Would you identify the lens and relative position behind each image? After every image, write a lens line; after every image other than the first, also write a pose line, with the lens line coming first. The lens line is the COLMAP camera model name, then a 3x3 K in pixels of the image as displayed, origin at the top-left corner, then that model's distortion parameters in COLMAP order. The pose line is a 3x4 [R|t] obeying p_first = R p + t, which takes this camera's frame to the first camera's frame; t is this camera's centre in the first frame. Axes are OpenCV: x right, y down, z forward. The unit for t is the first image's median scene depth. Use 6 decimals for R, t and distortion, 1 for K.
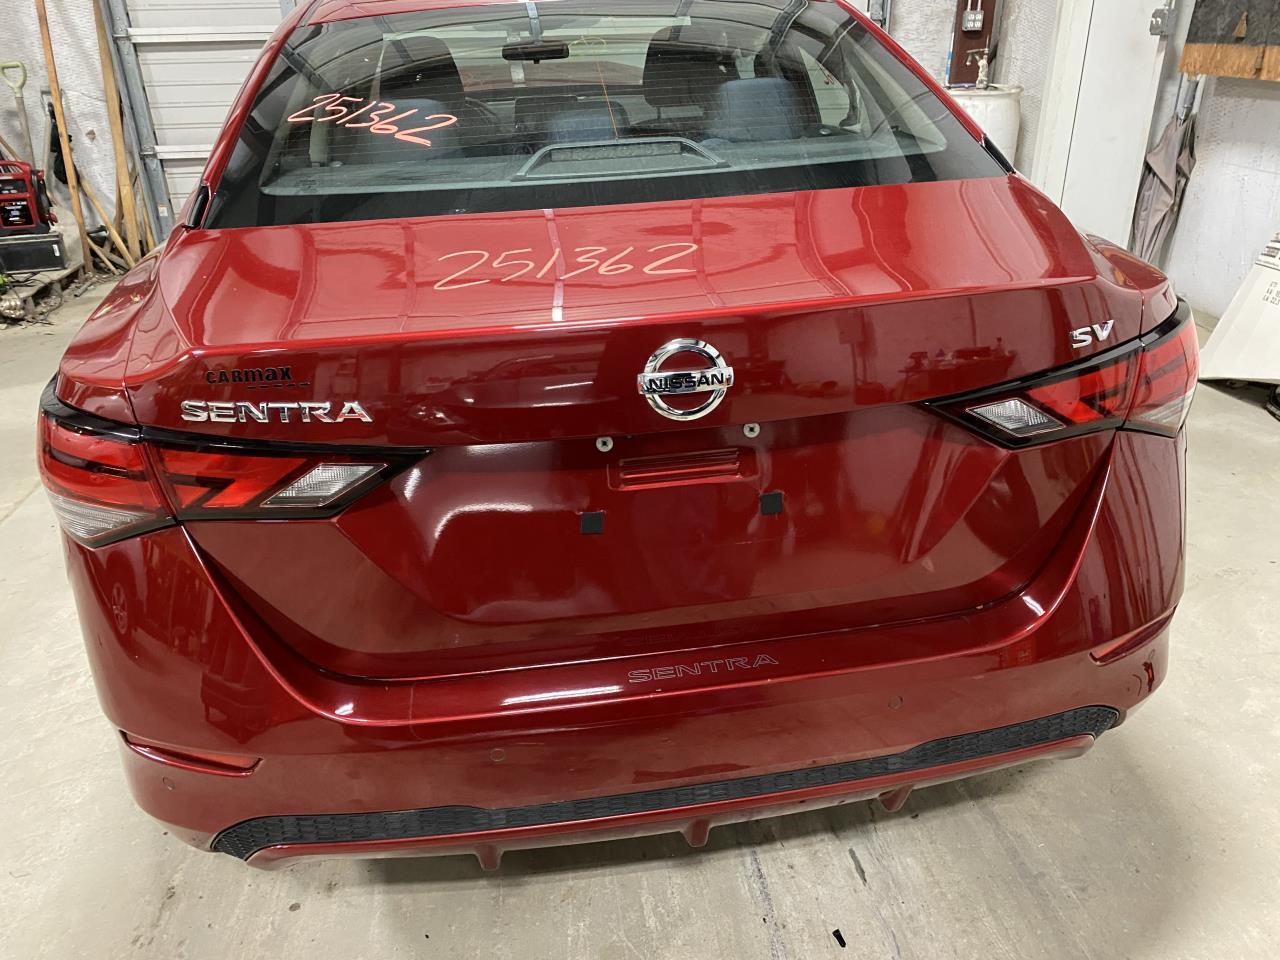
lens RADIAL K [[958.1, 0, 639.8], [0, 958.1, 475.5], [0, 0, 1]] dist [0.013559, -0.009957]
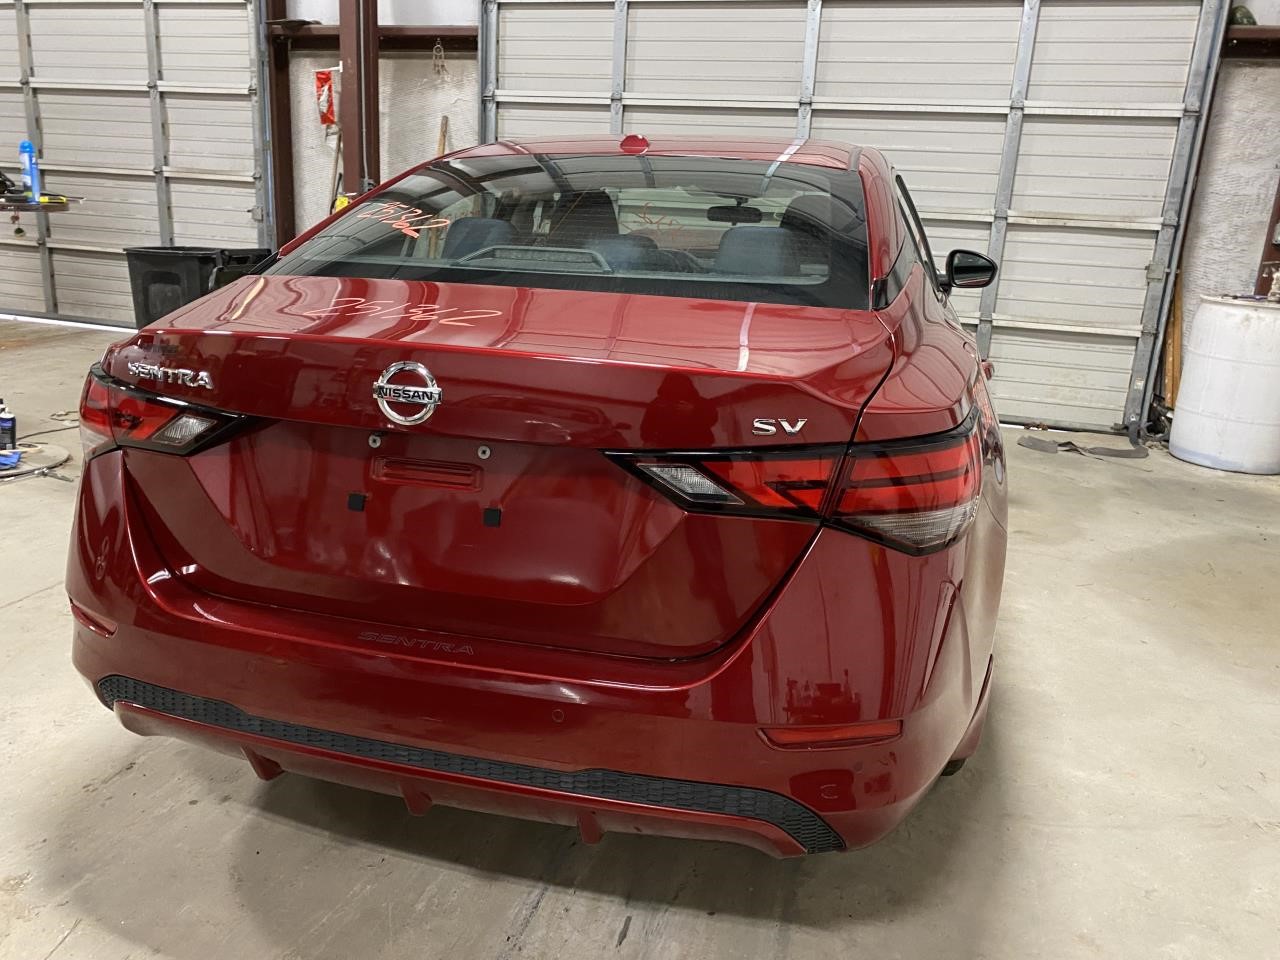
lens RADIAL K [[958.1, 0, 636.2], [0, 958.1, 480.4], [0, 0, 1]] dist [0.013559, -0.009957]
pose [[0.914544, 0.172543, -0.365839, 0.541878], [-0.233176, 0.963937, -0.128277, 0.071379], [0.330512, 0.202620, 0.921795, -0.043280]]
